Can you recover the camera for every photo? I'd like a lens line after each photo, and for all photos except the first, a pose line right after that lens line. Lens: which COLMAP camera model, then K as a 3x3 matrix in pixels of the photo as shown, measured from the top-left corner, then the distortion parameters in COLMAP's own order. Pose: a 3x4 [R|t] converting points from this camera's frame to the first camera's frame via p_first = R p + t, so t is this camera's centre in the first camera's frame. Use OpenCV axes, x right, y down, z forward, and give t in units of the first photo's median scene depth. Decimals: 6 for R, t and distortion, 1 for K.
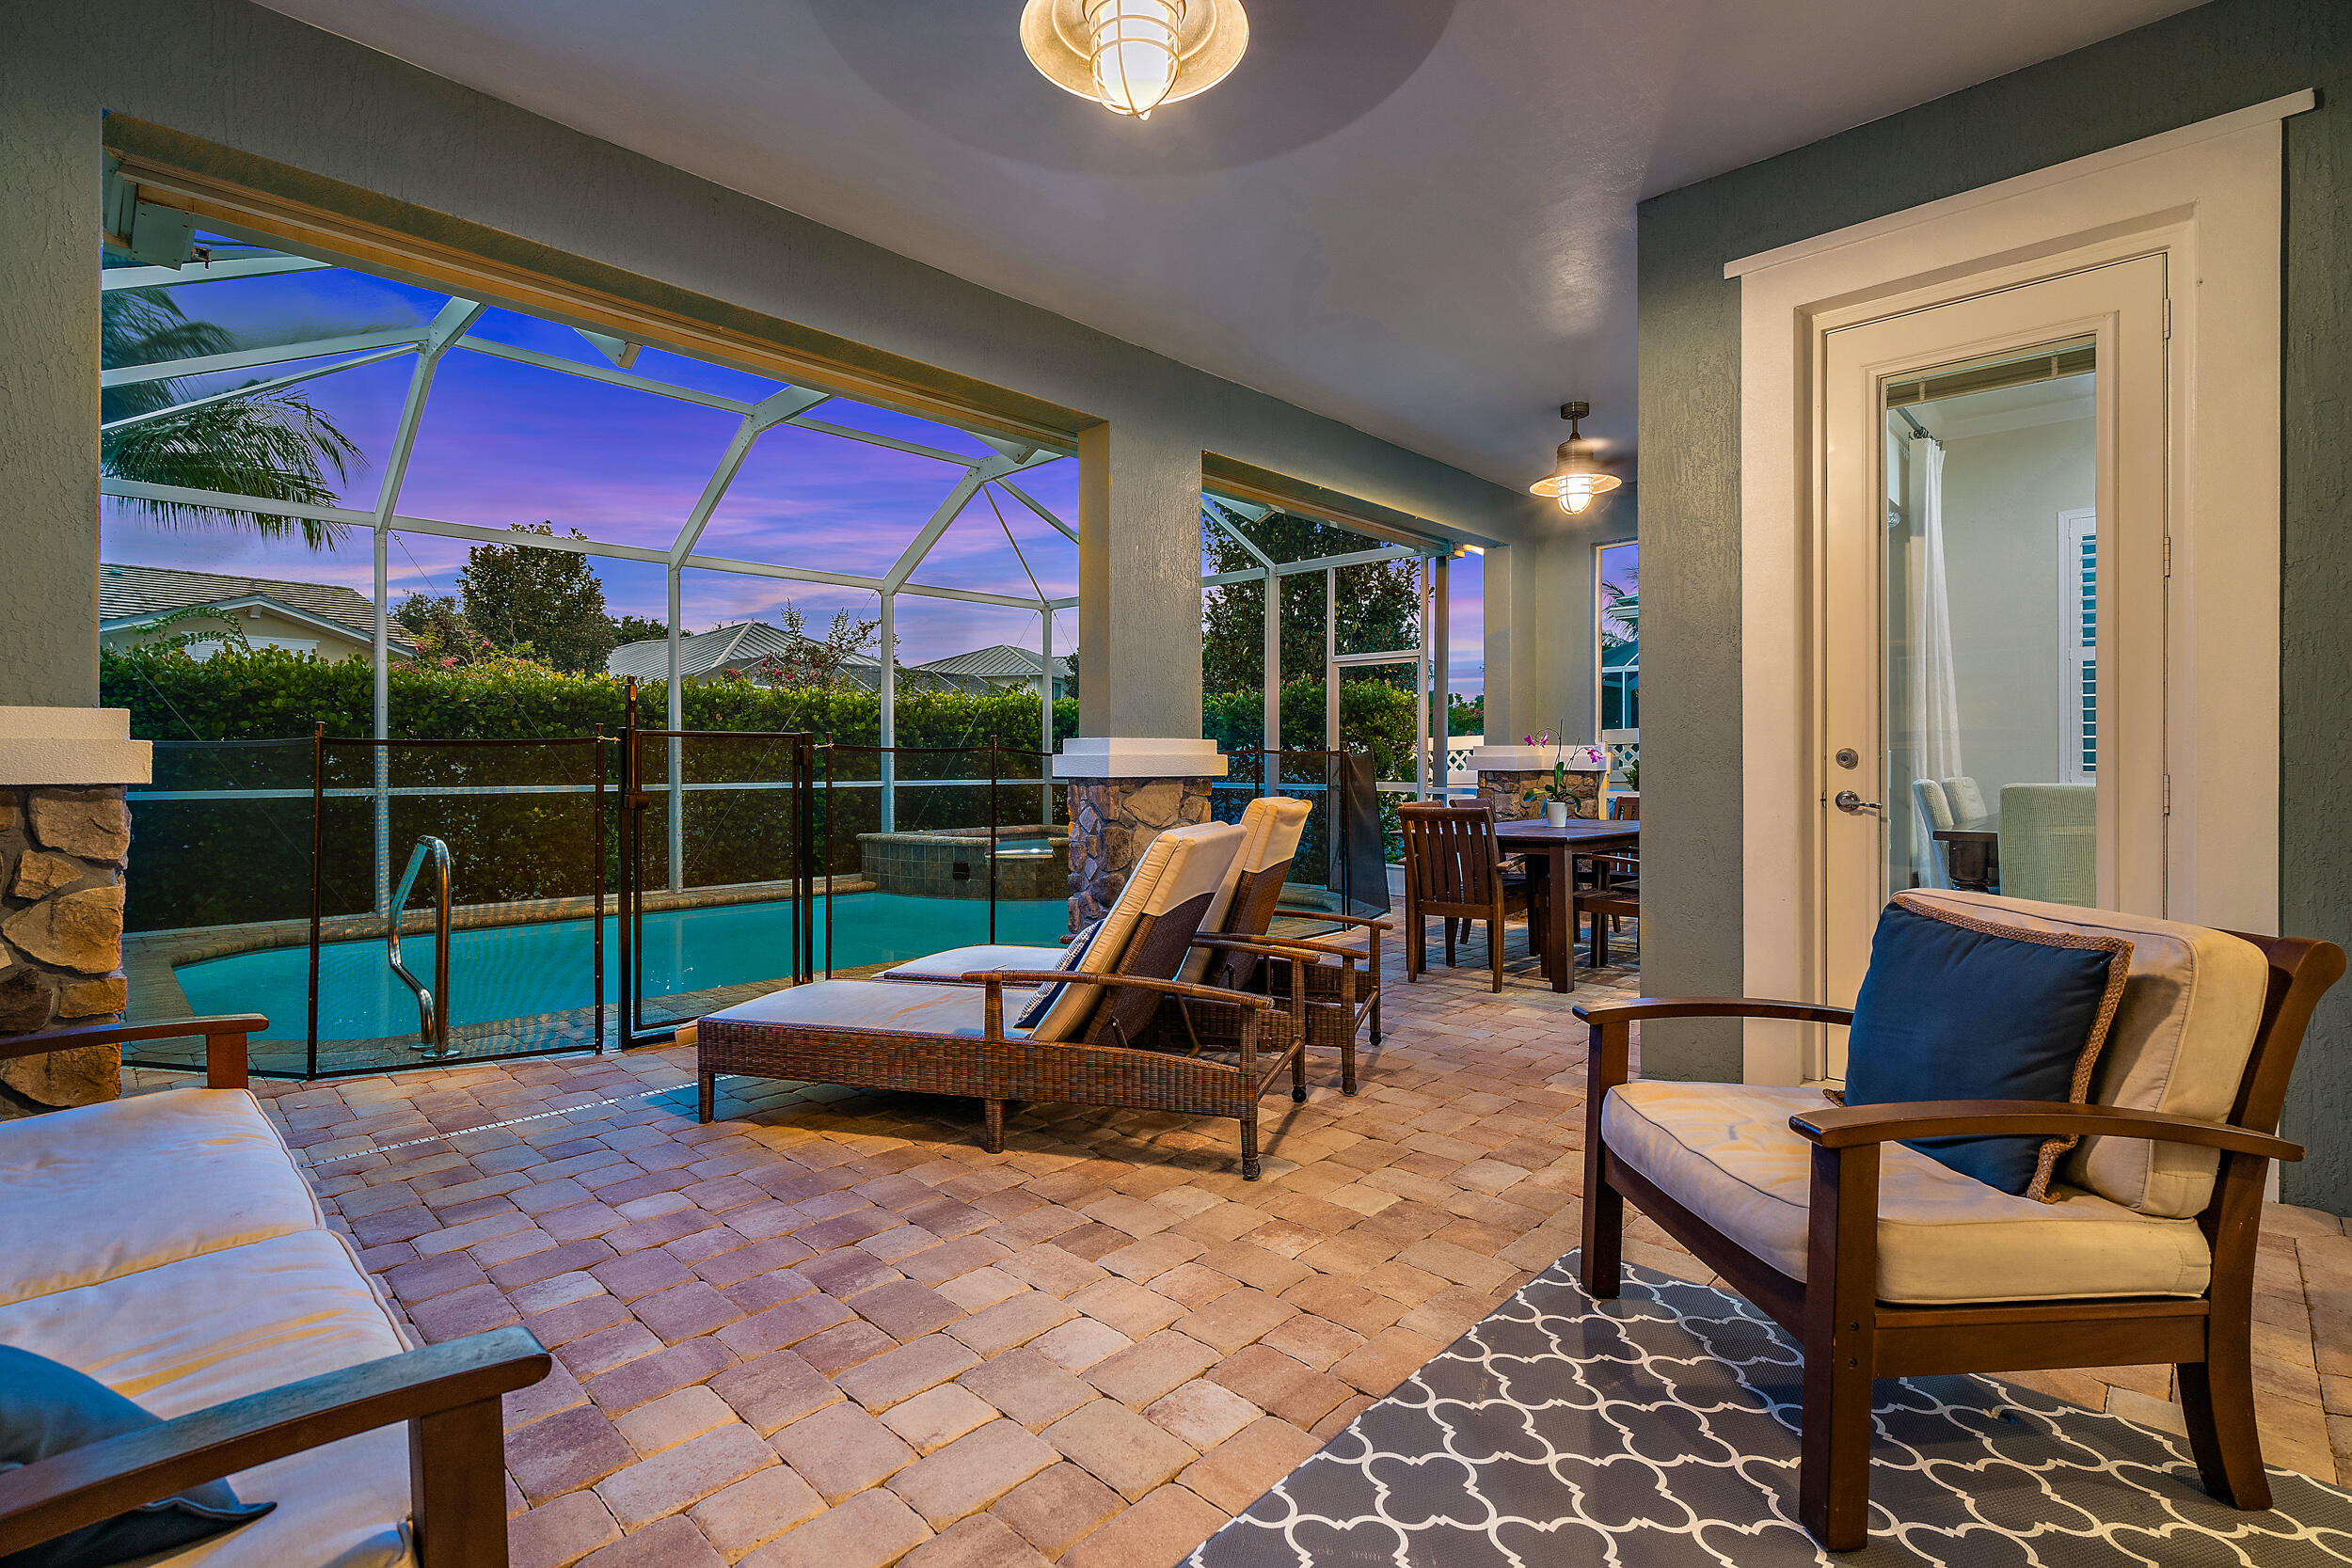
lens RADIAL K [[1078.9, 0, 1170.5], [0, 1078.9, 760.3], [0, 0, 1]] dist [-0.001690, 0.000512]
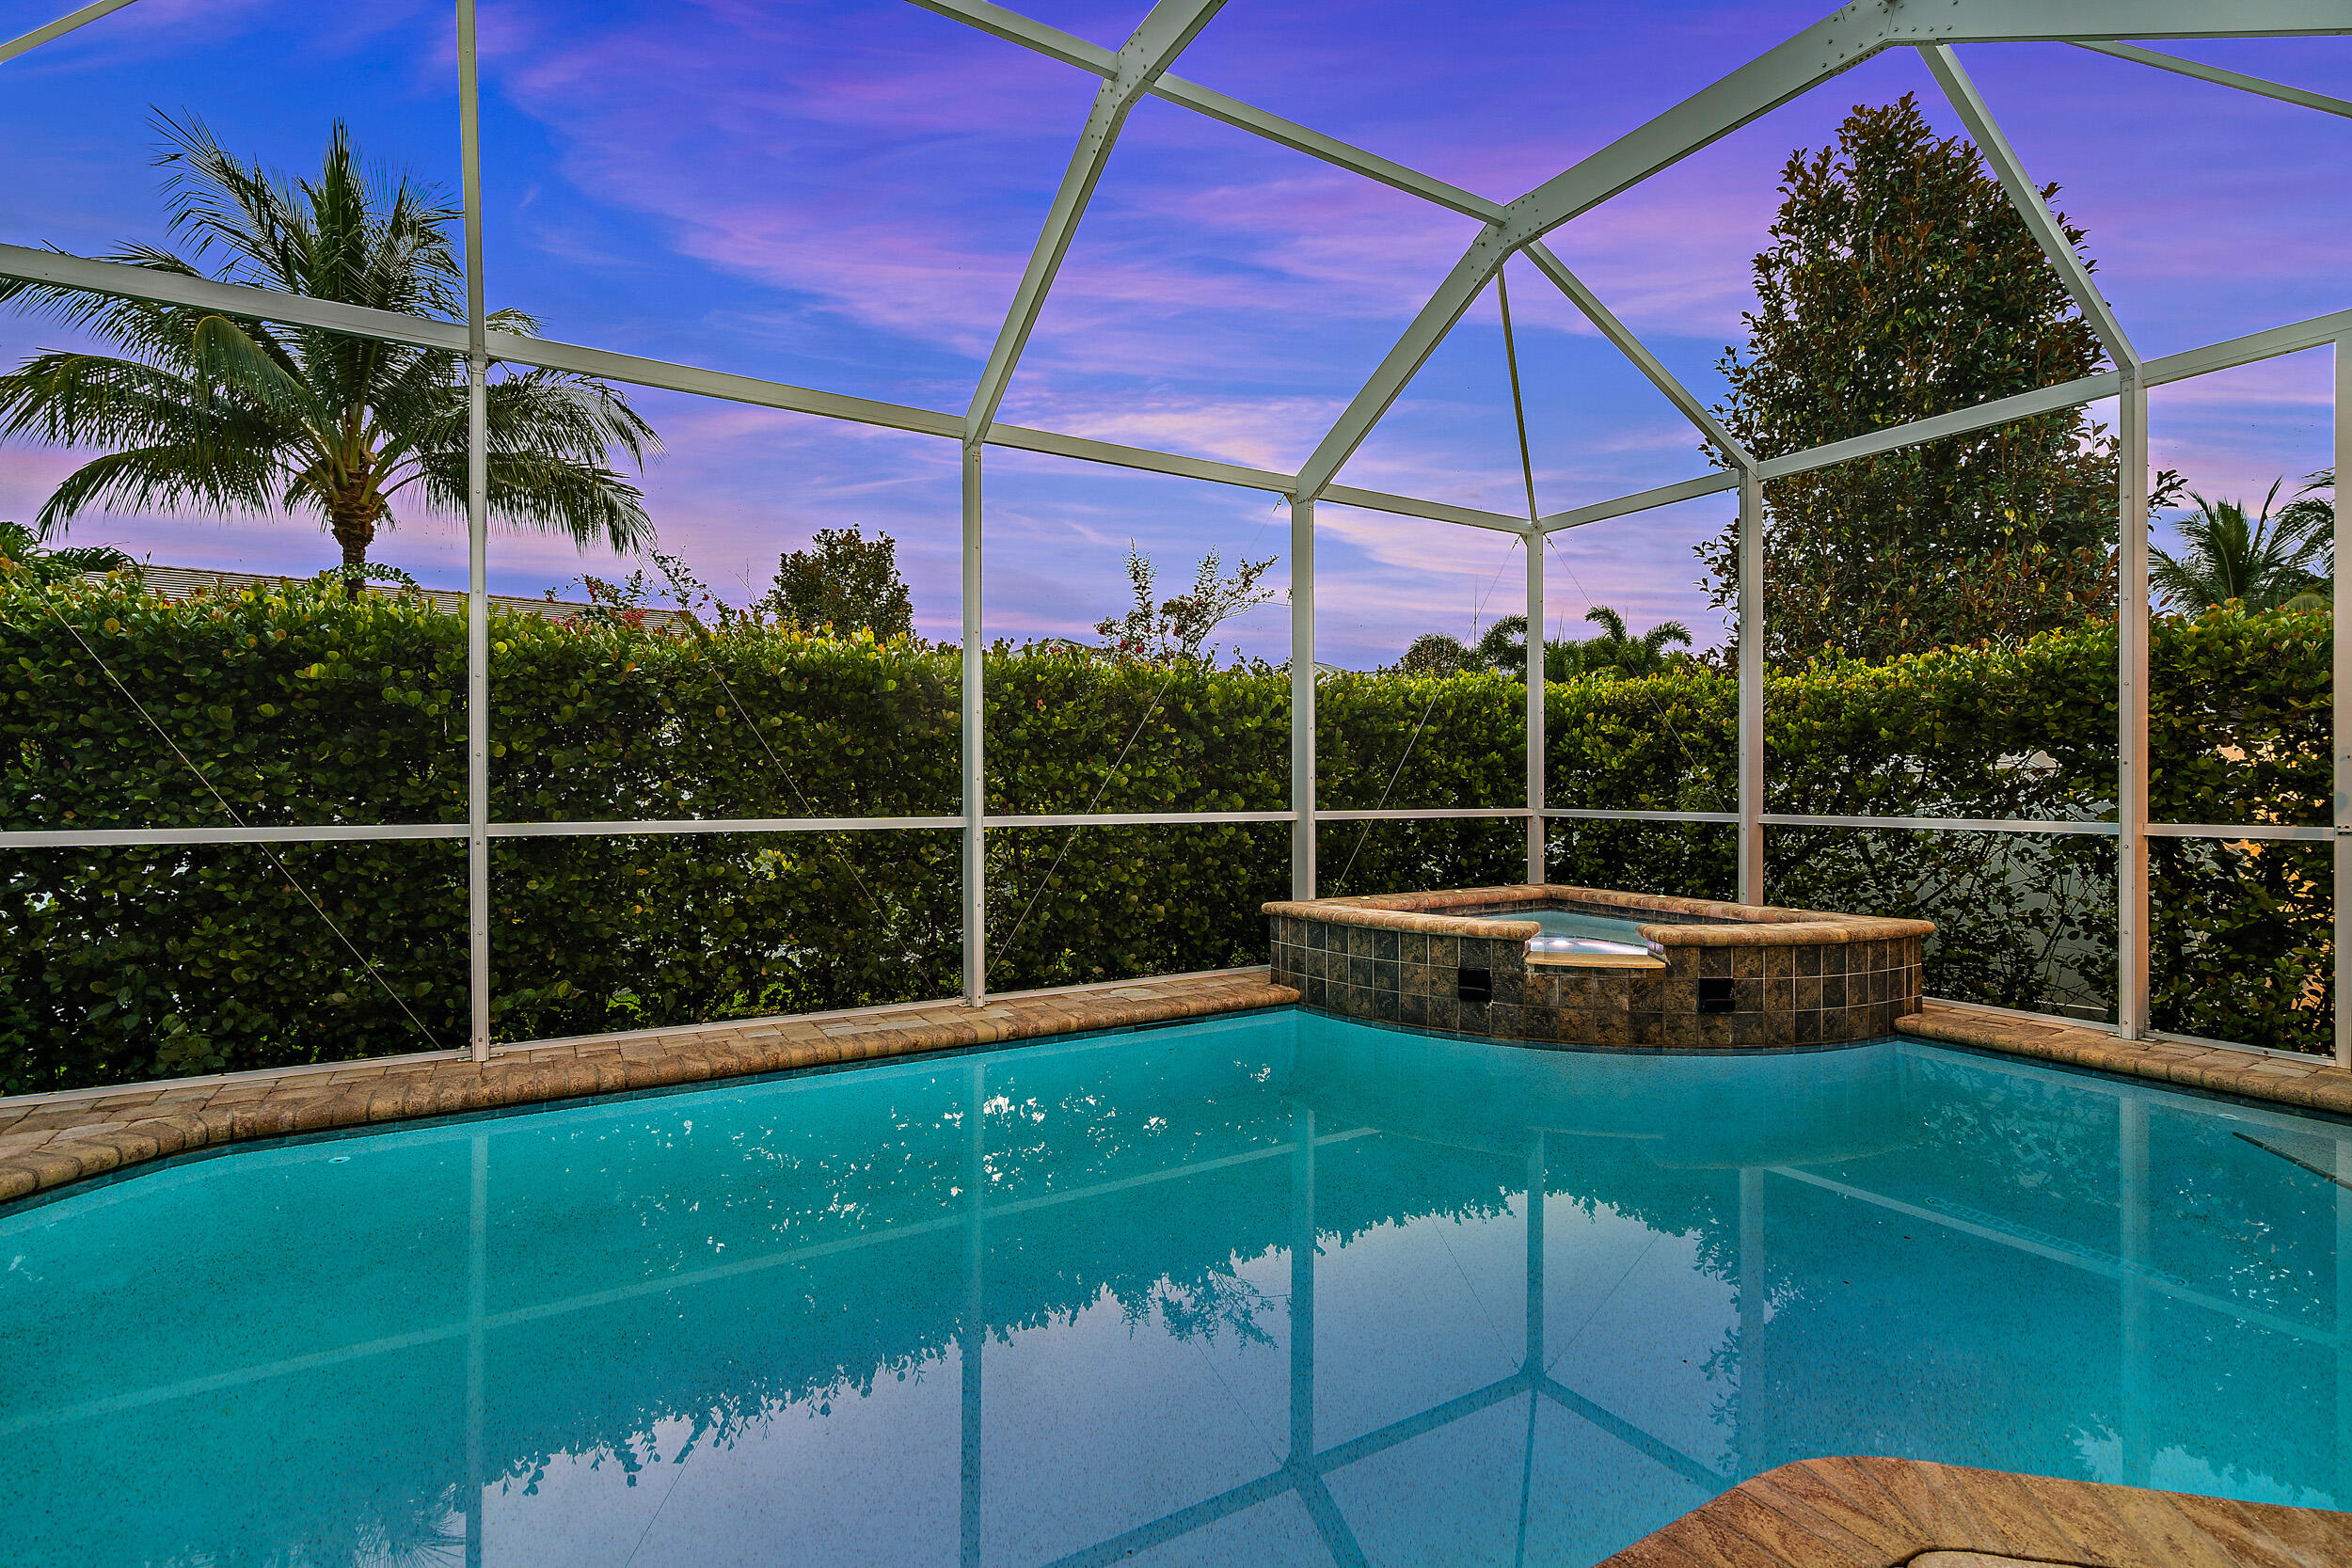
lens RADIAL K [[1068.7, 0, 1181.0], [0, 1068.7, 777.7], [0, 0, 1]] dist [-0.003864, -0.000187]
pose [[0.968902, -0.001536, -0.247439, -0.210101], [0.000020, 0.999981, -0.006132, 0.004692], [0.247443, 0.005936, 0.968884, 0.473885]]
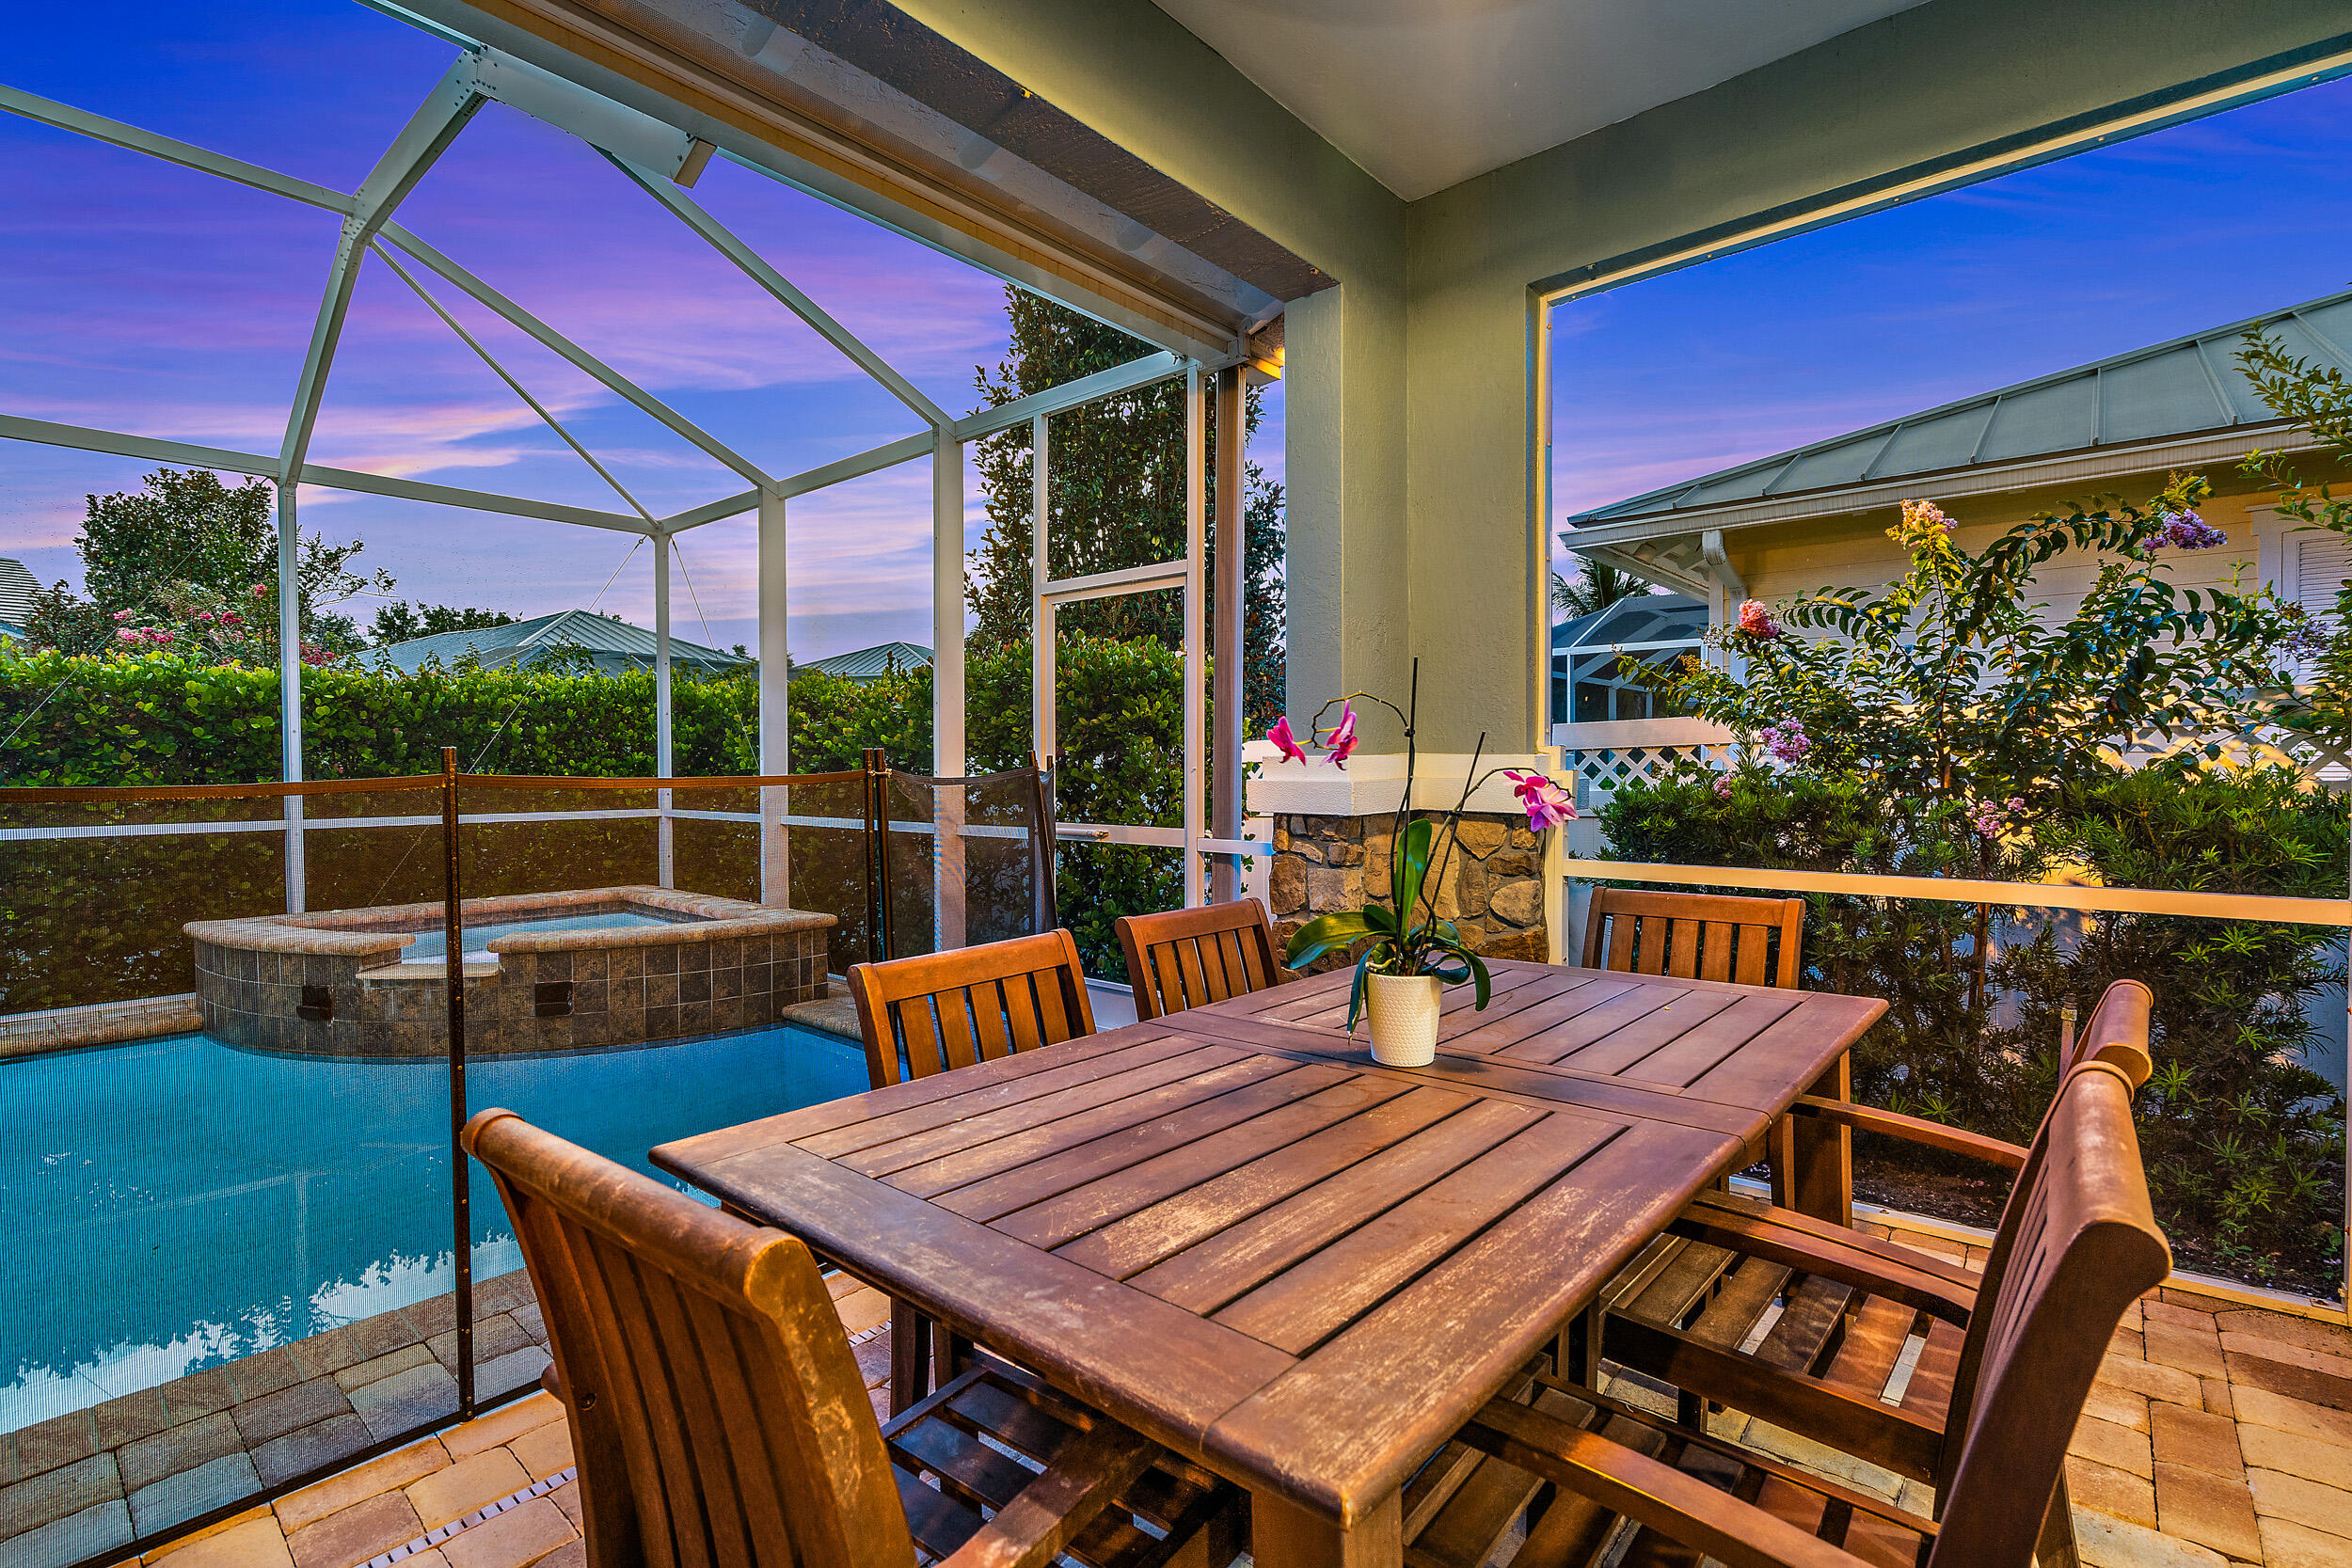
lens RADIAL K [[1076.4, 0, 1174.9], [0, 1076.4, 775.2], [0, 0, 1]] dist [-0.000192, 0.000069]
pose [[0.998379, -0.005359, 0.056670, 0.188883], [0.004798, 0.999938, 0.010037, -0.008836], [-0.056721, -0.009749, 0.998342, 0.485096]]
